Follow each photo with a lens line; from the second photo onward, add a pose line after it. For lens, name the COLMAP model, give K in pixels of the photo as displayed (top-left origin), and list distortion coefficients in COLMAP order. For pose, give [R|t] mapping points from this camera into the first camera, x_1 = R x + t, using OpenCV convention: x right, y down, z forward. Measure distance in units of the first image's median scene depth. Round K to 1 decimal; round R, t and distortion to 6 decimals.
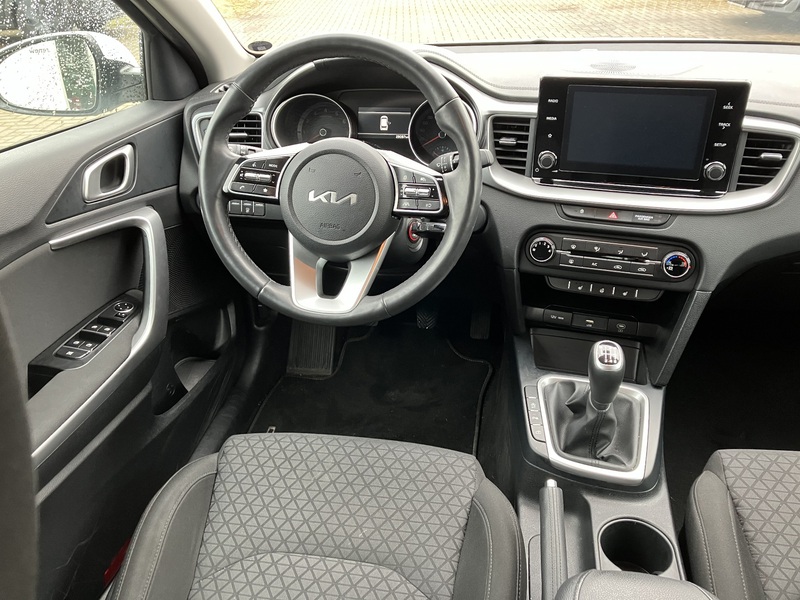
lens RADIAL K [[653.6, 0, 405.4], [0, 653.6, 305.7], [0, 0, 1]] dist [0.045572, -0.055712]
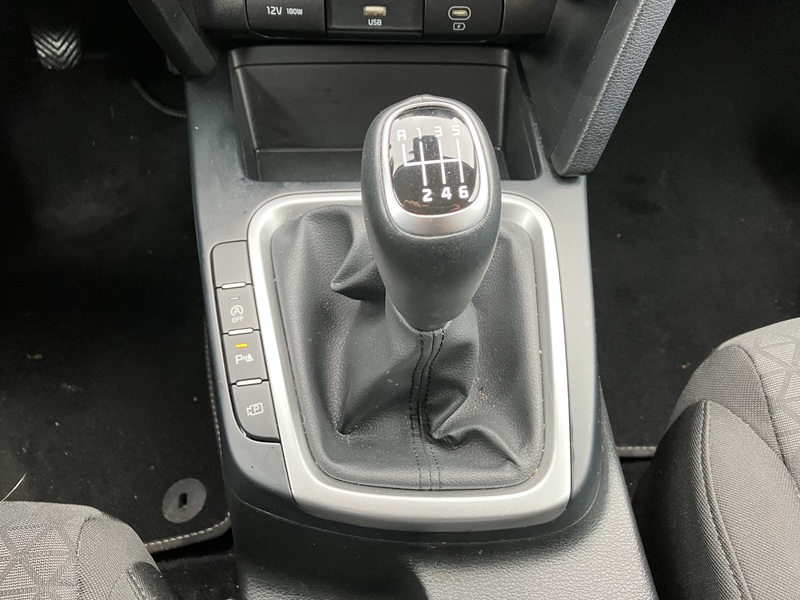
lens RADIAL K [[653.6, 0, 405.7], [0, 653.6, 297.0], [0, 0, 1]] dist [0.045572, -0.055712]
pose [[0.957886, -0.221271, 0.183013, 0.225557], [0.124784, 0.894781, 0.428713, 0.013939], [-0.258618, -0.387822, 0.884710, 0.711056]]
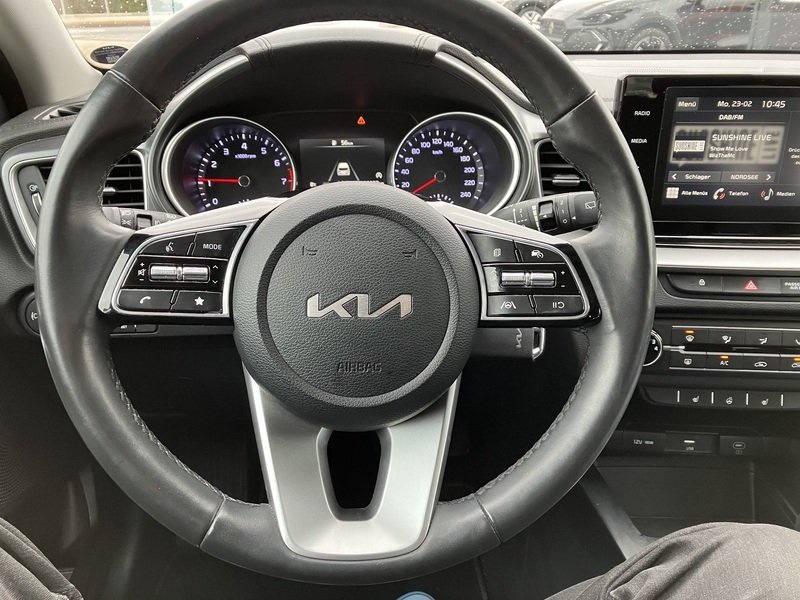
lens RADIAL K [[653.6, 0, 403.5], [0, 653.6, 298.8], [0, 0, 1]] dist [0.045572, -0.055712]
pose [[0.965756, -0.086621, 0.244563, -0.169012], [0.108447, 0.991099, -0.077210, -0.113953], [-0.235699, 0.101089, 0.966554, 0.471599]]
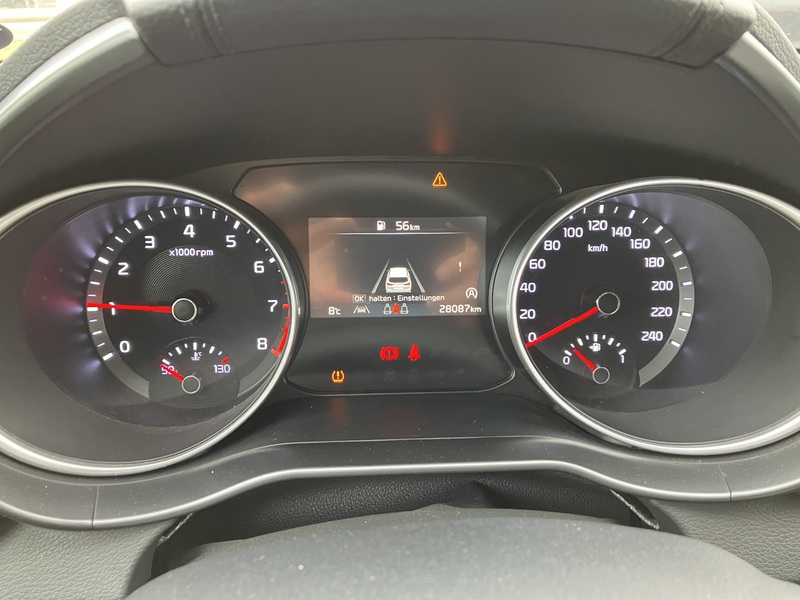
lens RADIAL K [[653.6, 0, 403.6], [0, 653.6, 297.9], [0, 0, 1]] dist [0.045572, -0.055712]
pose [[0.973432, -0.059852, 0.221017, -0.115635], [0.079157, 0.993684, -0.079543, -0.288339], [-0.214860, 0.094925, 0.972021, 0.852111]]
